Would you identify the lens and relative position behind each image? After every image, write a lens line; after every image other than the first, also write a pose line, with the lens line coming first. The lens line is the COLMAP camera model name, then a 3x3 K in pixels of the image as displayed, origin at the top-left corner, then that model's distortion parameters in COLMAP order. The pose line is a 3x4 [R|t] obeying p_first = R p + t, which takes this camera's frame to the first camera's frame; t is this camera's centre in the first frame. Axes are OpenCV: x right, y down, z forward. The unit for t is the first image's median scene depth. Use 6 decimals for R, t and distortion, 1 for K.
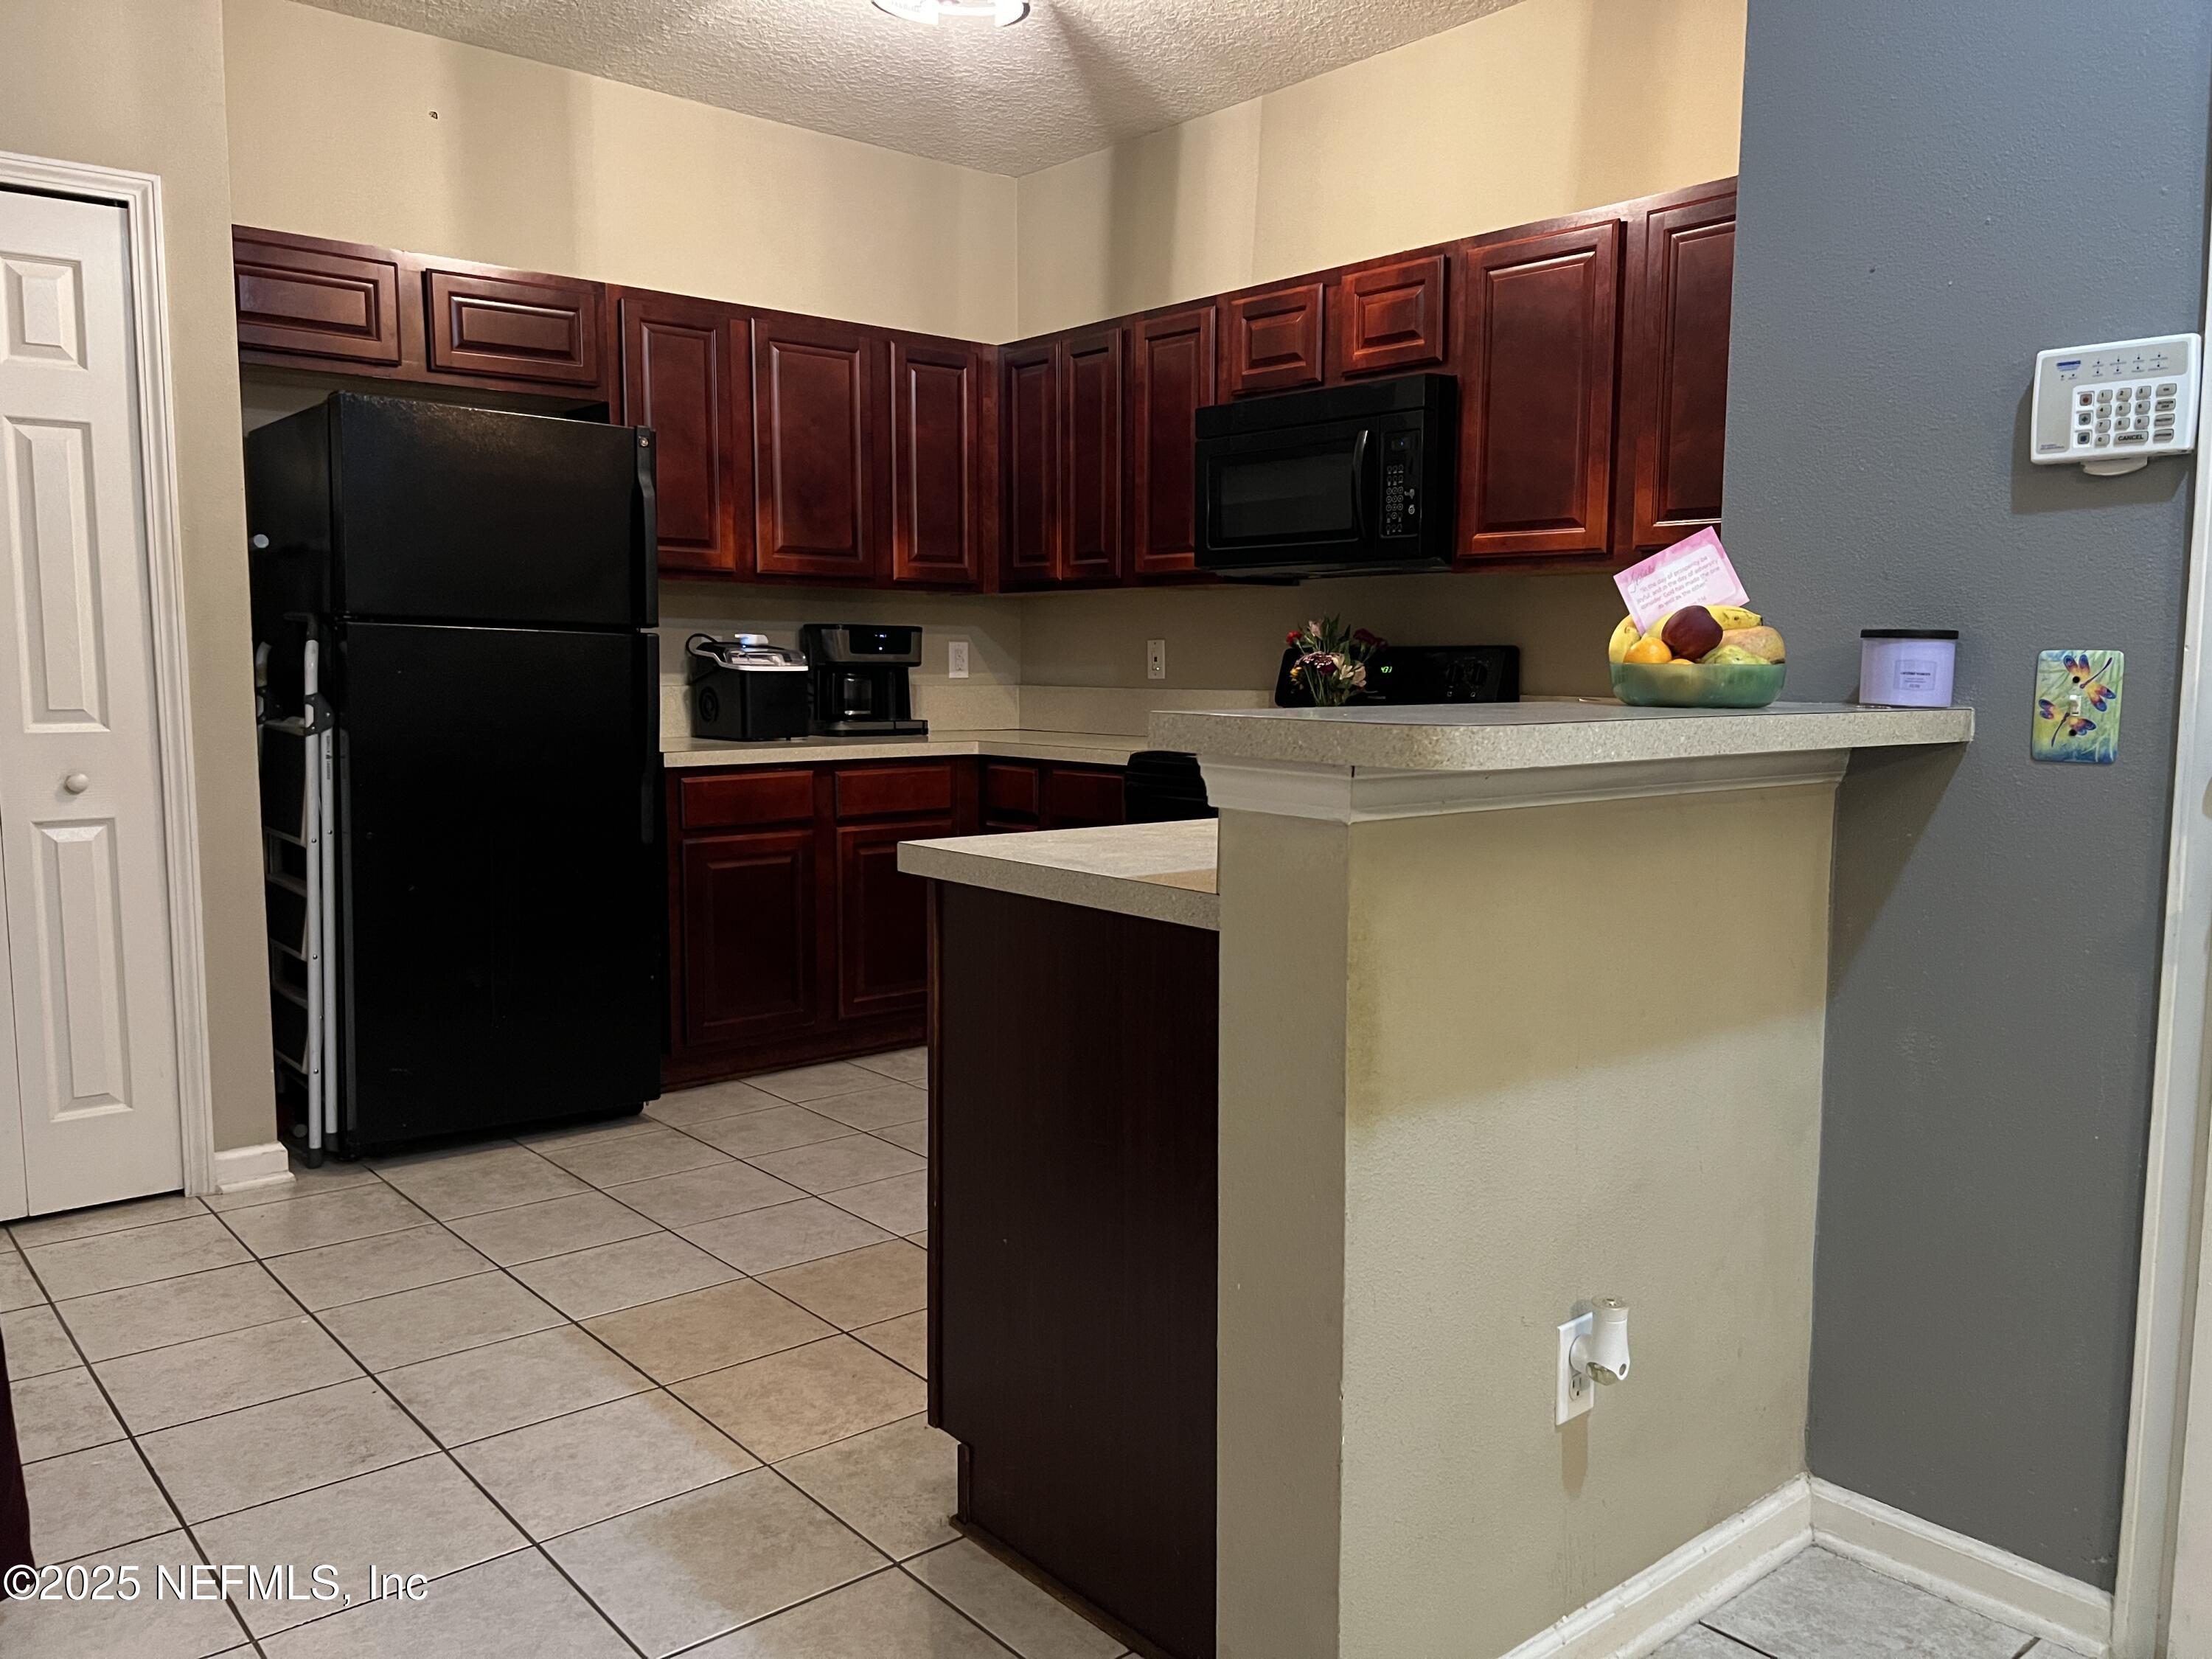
lens RADIAL K [[1683.3, 0, 1106.8], [0, 1683.3, 846.0], [0, 0, 1]] dist [0.054872, -0.001638]
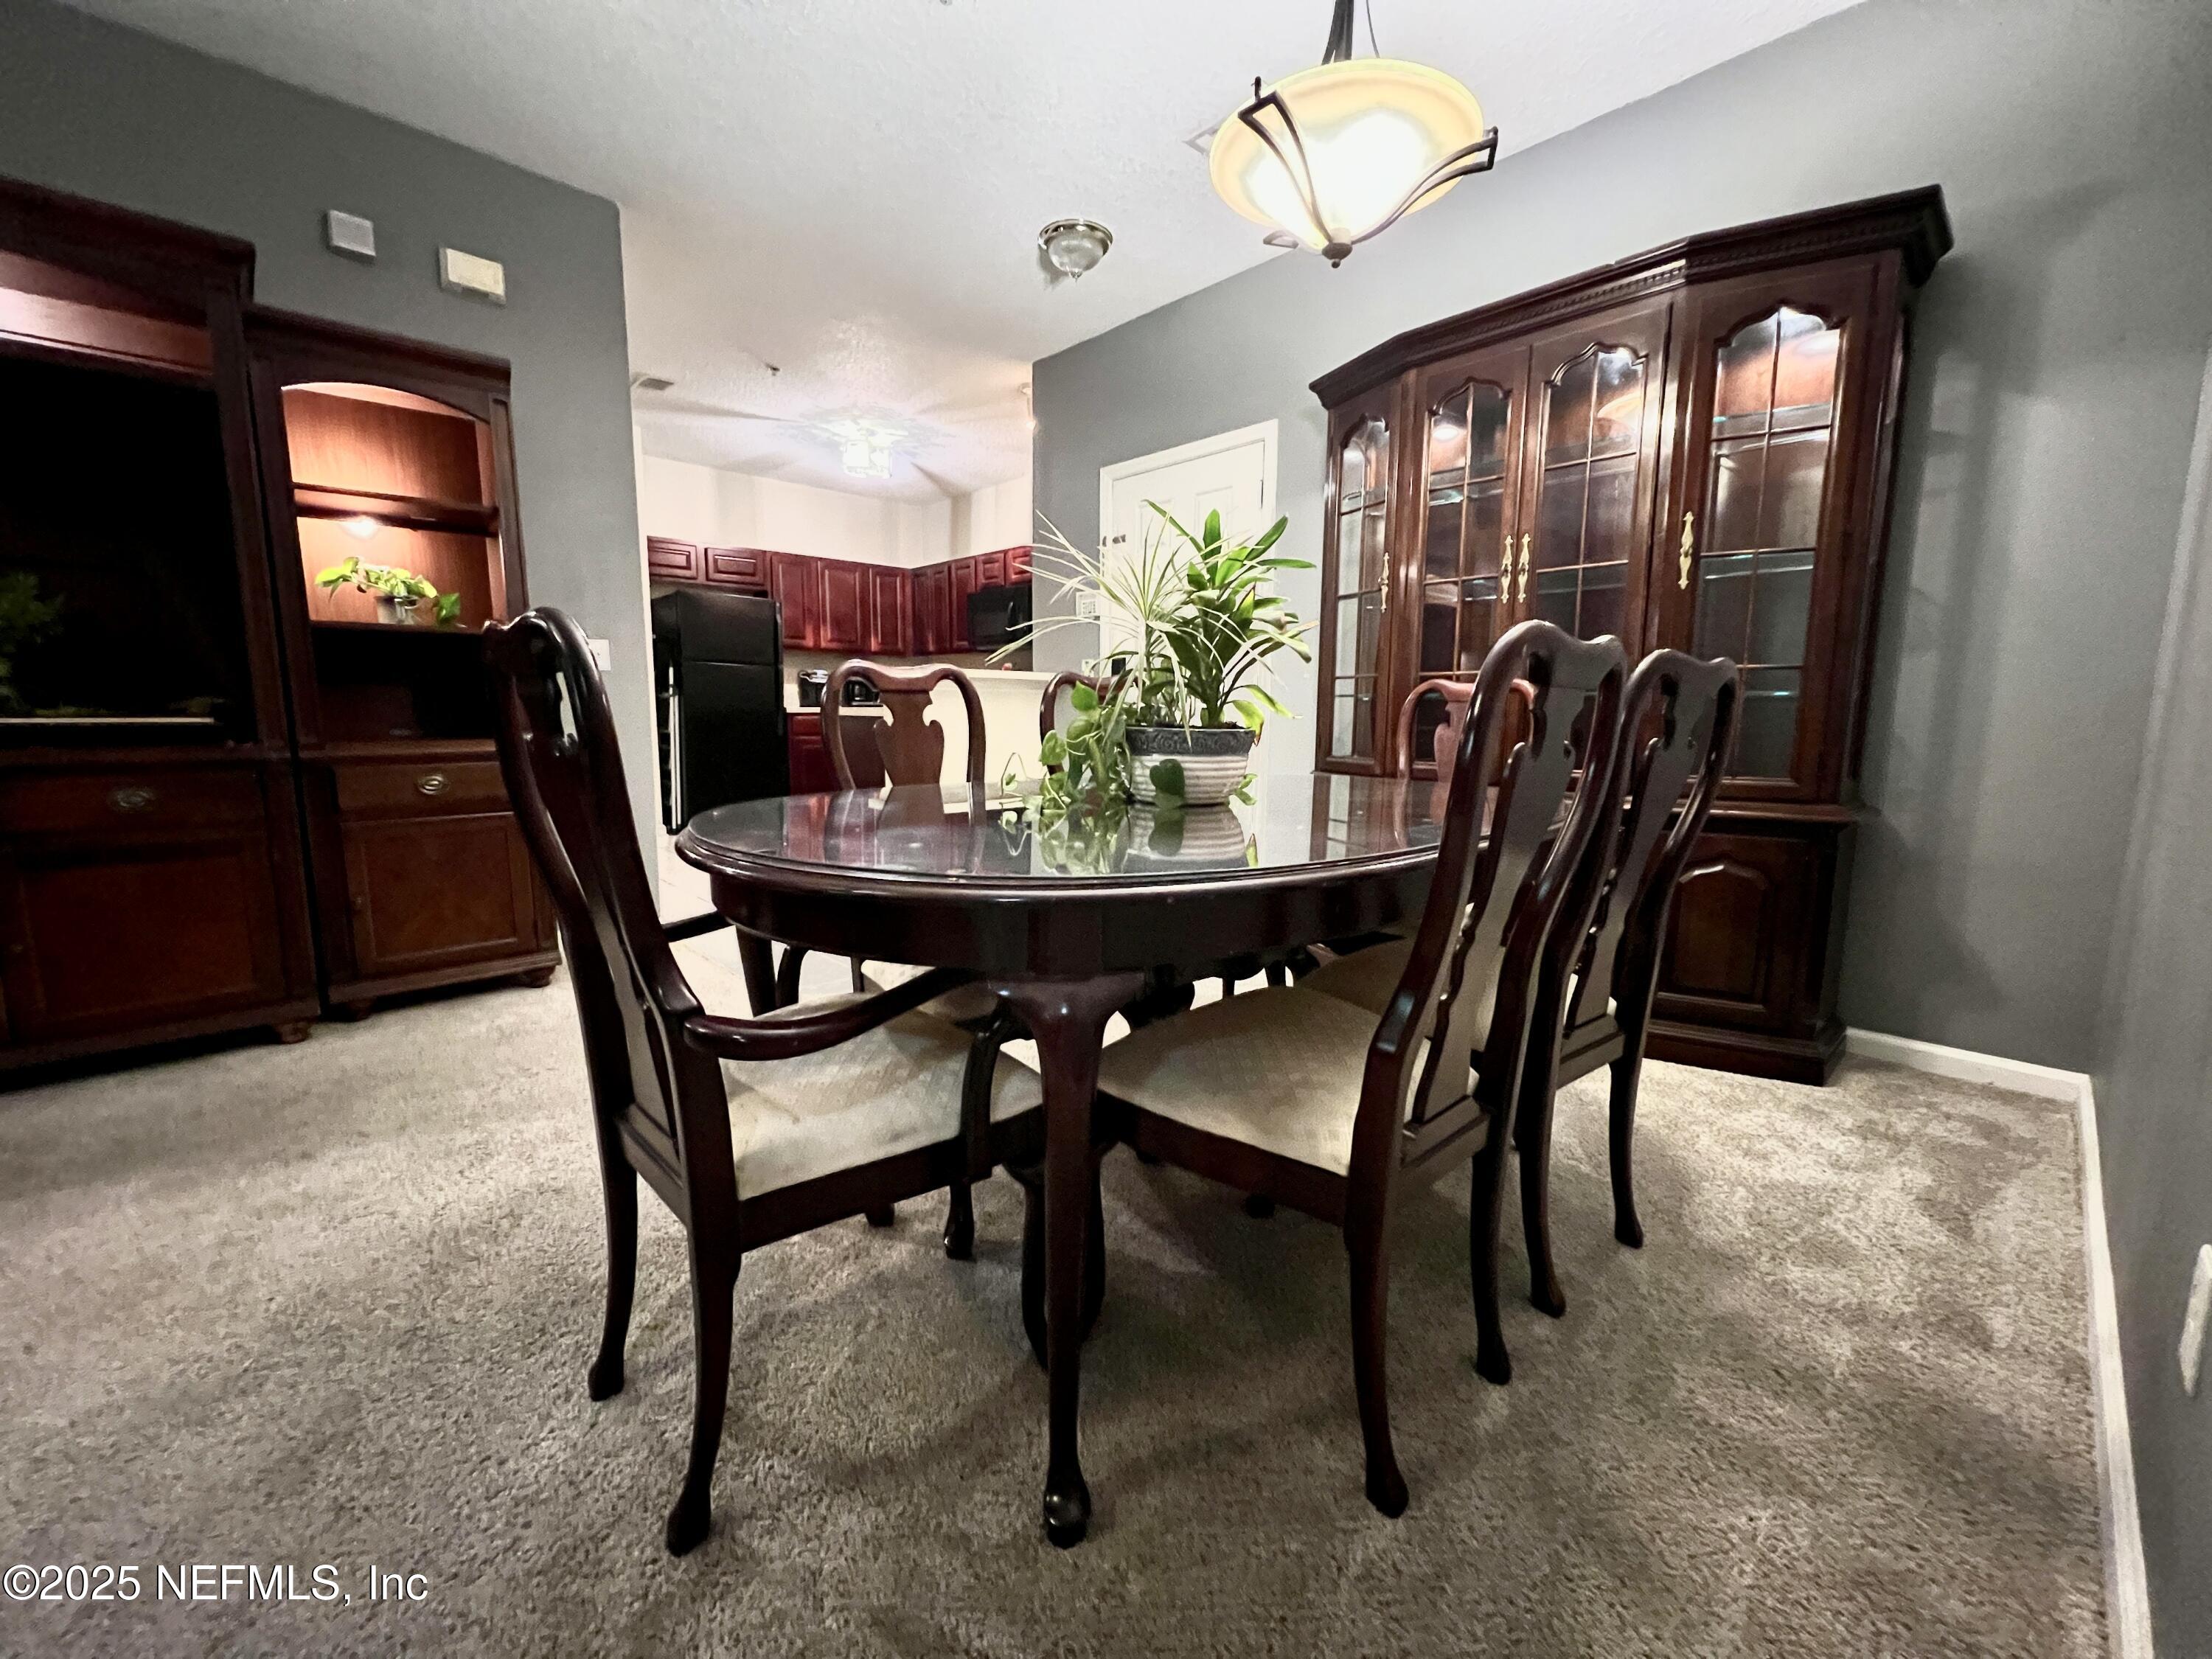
lens RADIAL K [[892.9, 0, 1112.8], [0, 892.9, 829.8], [0, 0, 1]] dist [-0.001714, 0.000515]
pose [[0.998656, -0.004663, 0.051620, 0.211600], [0.003509, 0.999742, 0.022429, 0.116904], [-0.051712, -0.022218, 0.998415, -0.562142]]
